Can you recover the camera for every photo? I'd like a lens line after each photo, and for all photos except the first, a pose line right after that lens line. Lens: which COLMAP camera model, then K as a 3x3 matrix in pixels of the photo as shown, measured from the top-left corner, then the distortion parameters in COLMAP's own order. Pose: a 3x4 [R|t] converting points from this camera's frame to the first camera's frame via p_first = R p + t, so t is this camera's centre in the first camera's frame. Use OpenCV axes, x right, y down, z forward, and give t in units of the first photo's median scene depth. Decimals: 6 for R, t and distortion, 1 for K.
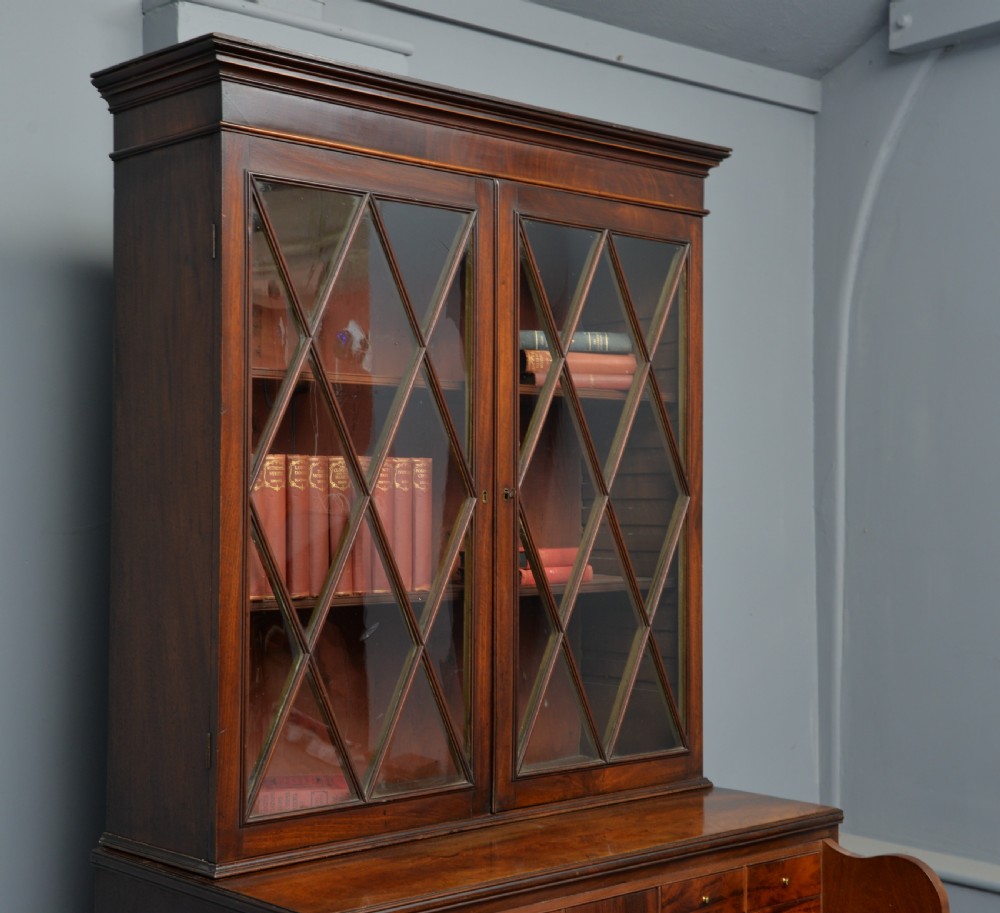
lens RADIAL K [[1649.8, 0, 526.7], [0, 1649.8, 475.7], [0, 0, 1]] dist [0.141522, 0.136805]
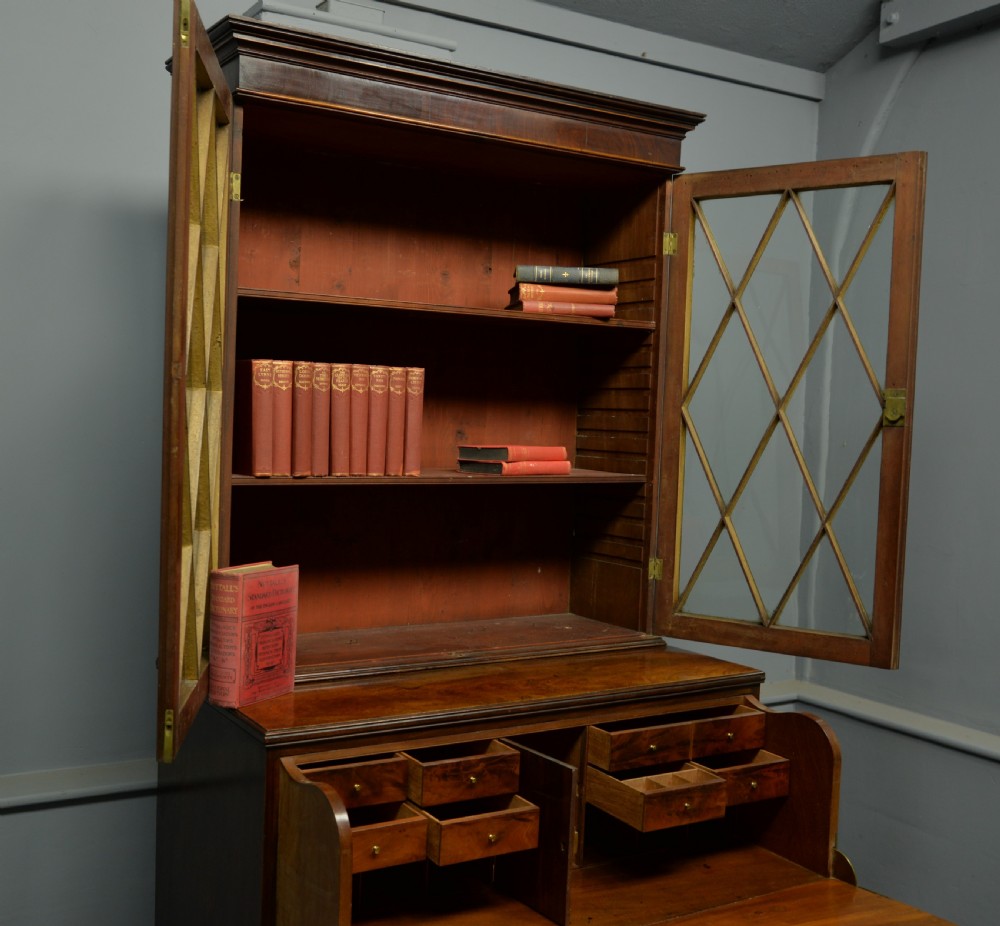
lens RADIAL K [[1148.9, 0, 412.6], [0, 1148.9, 478.8], [0, 0, 1]] dist [-0.009862, 0.032937]
pose [[0.975260, 0.041577, -0.217118, 0.123605], [-0.026749, 0.997132, 0.070793, 0.011205], [0.219439, -0.063234, 0.973575, 0.162156]]
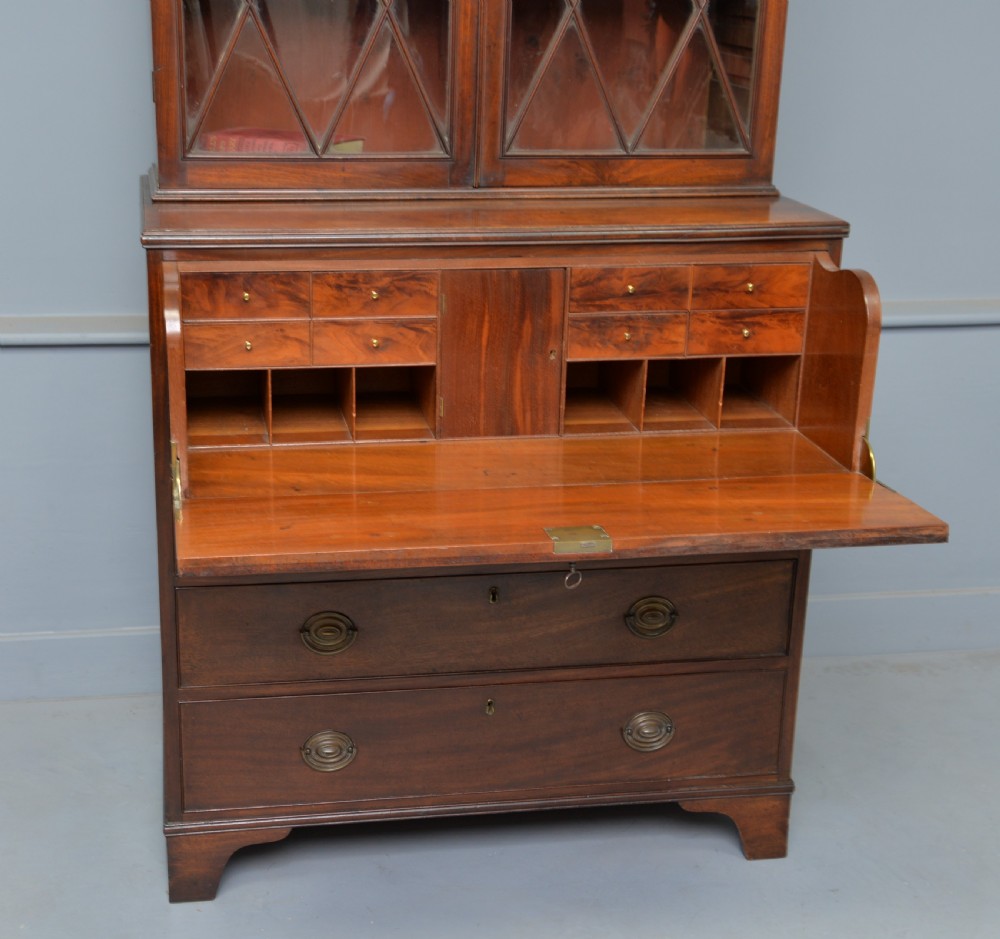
lens RADIAL K [[1715.5, 0, 466.8], [0, 1715.5, 551.3], [0, 0, 1]] dist [0.082045, 0.119664]
pose [[0.851047, 0.194827, -0.487608, 0.542080], [-0.014123, 0.936776, 0.349645, 0.042453], [0.524900, -0.290678, 0.799991, 0.082087]]
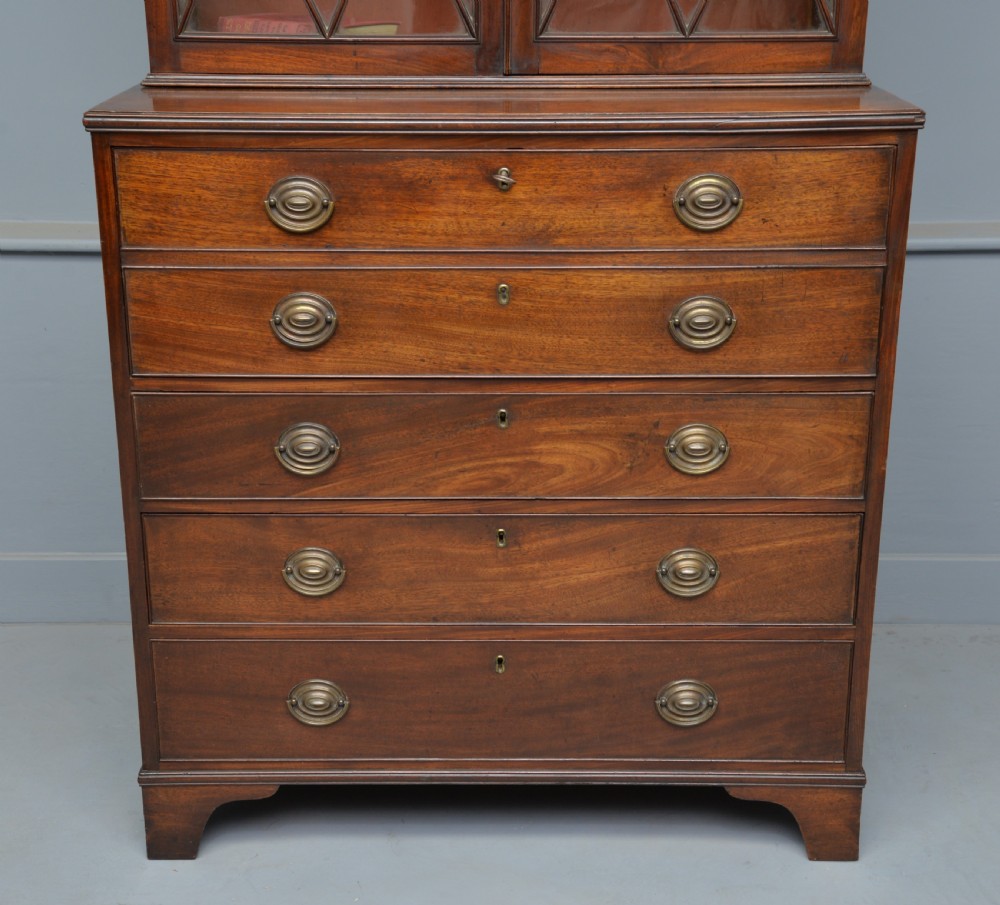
lens RADIAL K [[1604.7, 0, 510.8], [0, 1604.7, 471.6], [0, 0, 1]] dist [0.148702, -0.017578]
pose [[0.743092, 0.224981, -0.630236, 0.590309], [0.007813, 0.938810, 0.344347, 0.103386], [0.669143, -0.260806, 0.695864, 0.335161]]
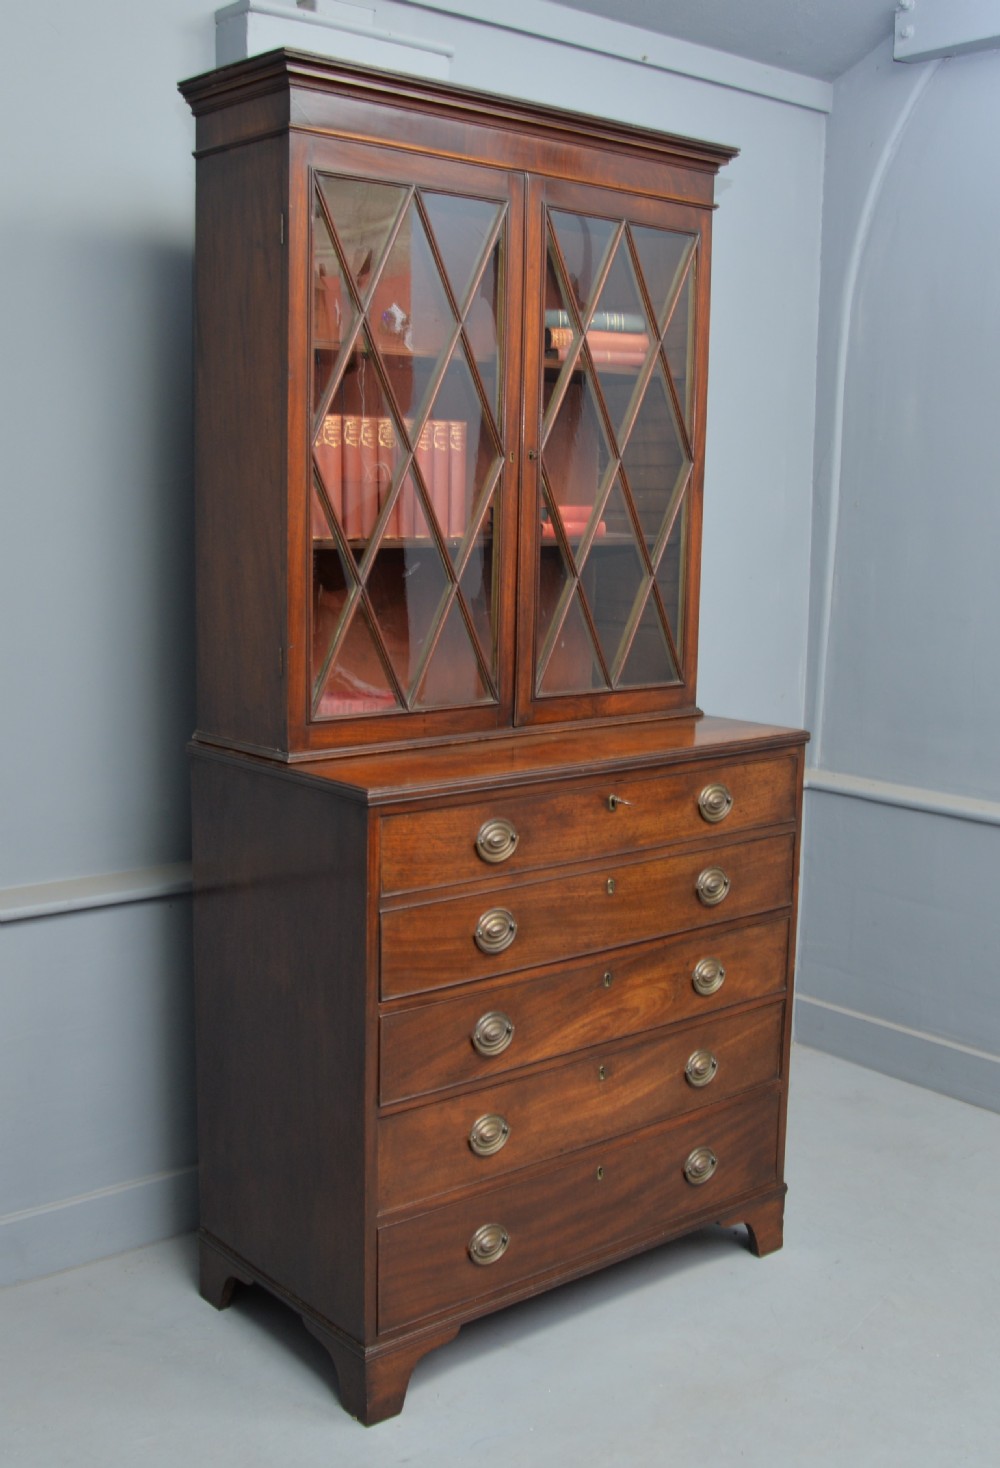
lens RADIAL K [[1613.1, 0, 514.4], [0, 1613.1, 771.4], [0, 0, 1]] dist [-0.101254, 0.065513]
pose [[0.999487, 0.021189, -0.024024, 0.008003], [-0.016320, 0.982169, 0.187290, 0.018356], [0.027564, -0.186801, 0.982011, -0.142468]]
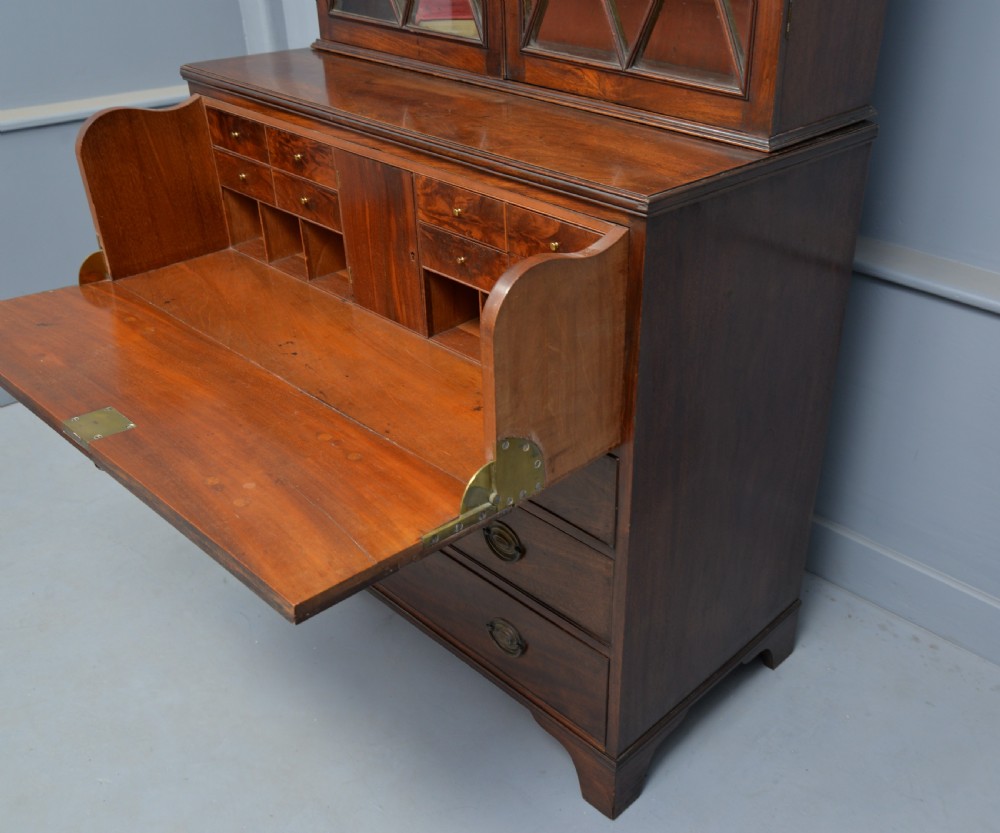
lens RADIAL K [[1012.5, 0, 622.9], [0, 1012.5, 427.9], [0, 0, 1]] dist [-0.028698, 0.043102]
pose [[0.125151, 0.503057, -0.855144, 0.638855], [-0.018823, 0.862969, 0.504906, 0.073012], [0.991959, -0.047093, 0.117471, 0.997395]]
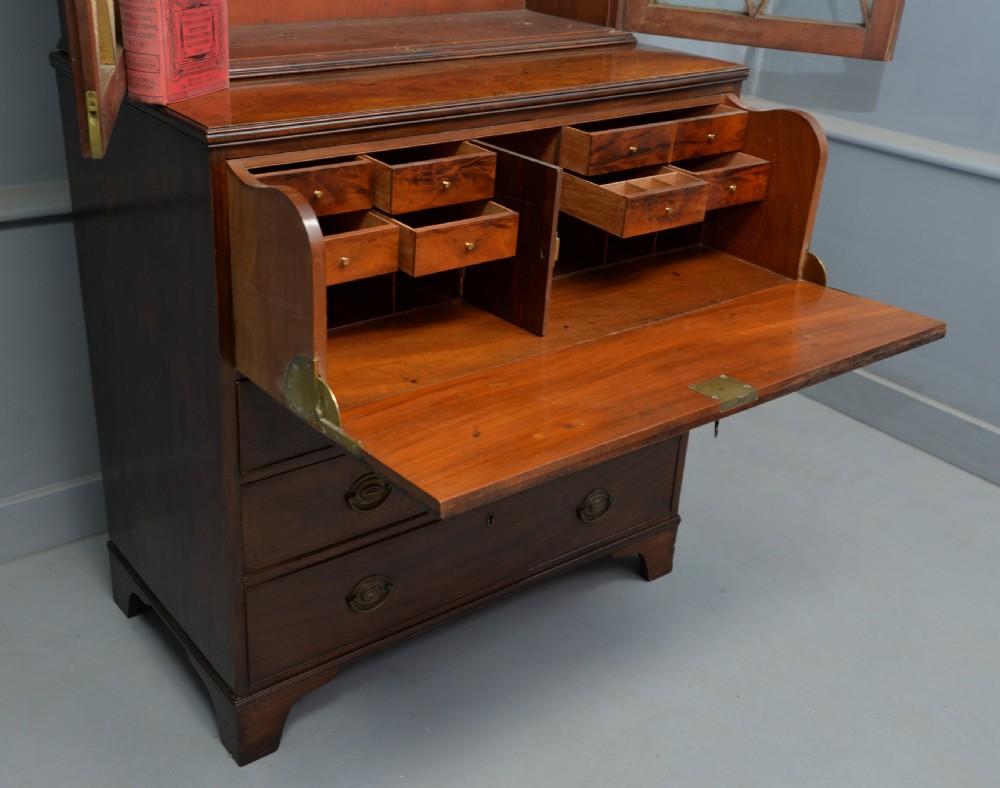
lens RADIAL K [[1141.7, 0, 471.0], [0, 1141.7, 409.6], [0, 0, 1]] dist [0.036362, 0.048970]
pose [[0.995687, 0.078272, -0.049808, 0.067980], [-0.046543, 0.885835, 0.461661, 0.064665], [0.080257, -0.457351, 0.885657, 0.235710]]
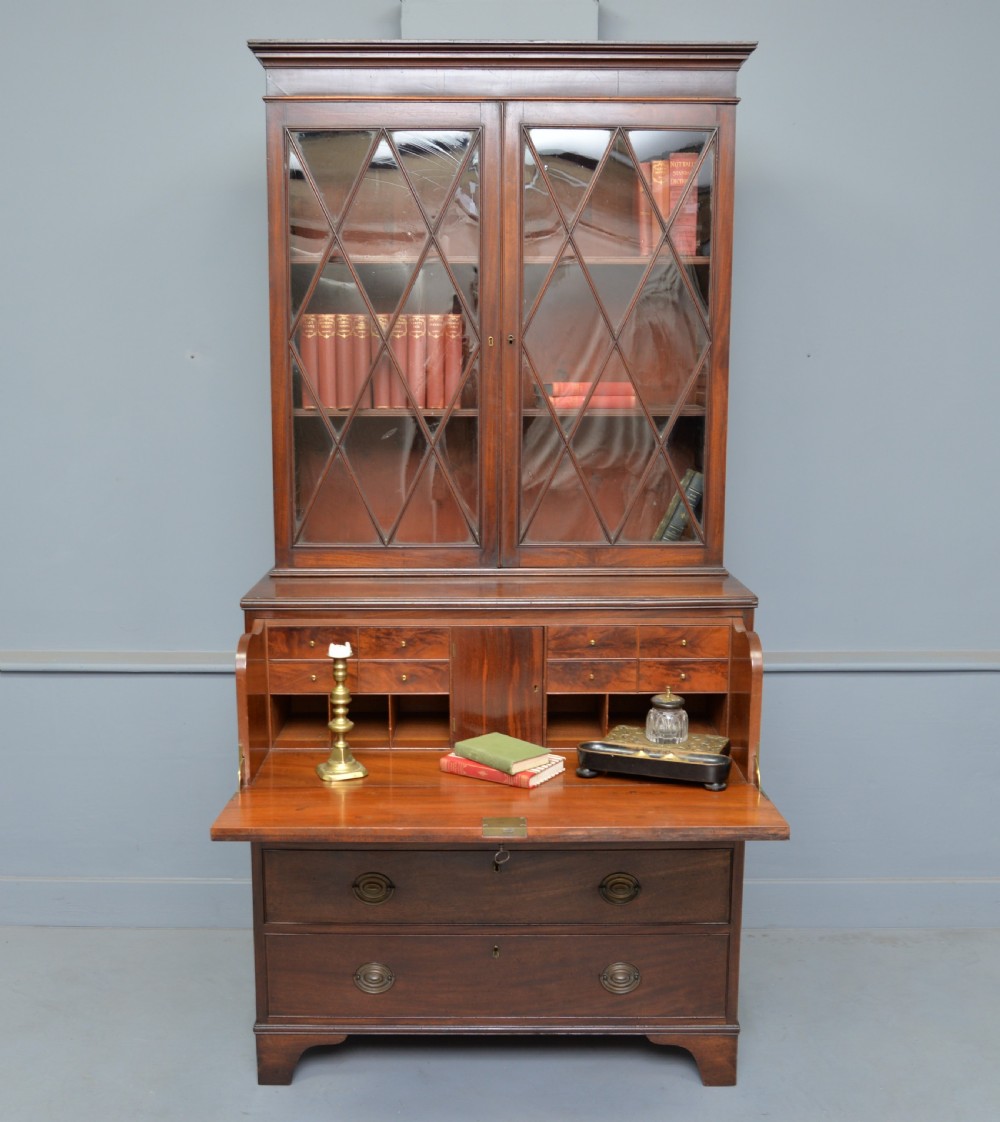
lens RADIAL K [[1338.2, 0, 485.9], [0, 1338.2, 597.2], [0, 0, 1]] dist [-0.054675, 0.005168]
pose [[0.742812, 0.117222, -0.659158, 0.737245], [0.009055, 0.982704, 0.184964, 0.016244], [0.669438, -0.143362, 0.728903, 0.153526]]
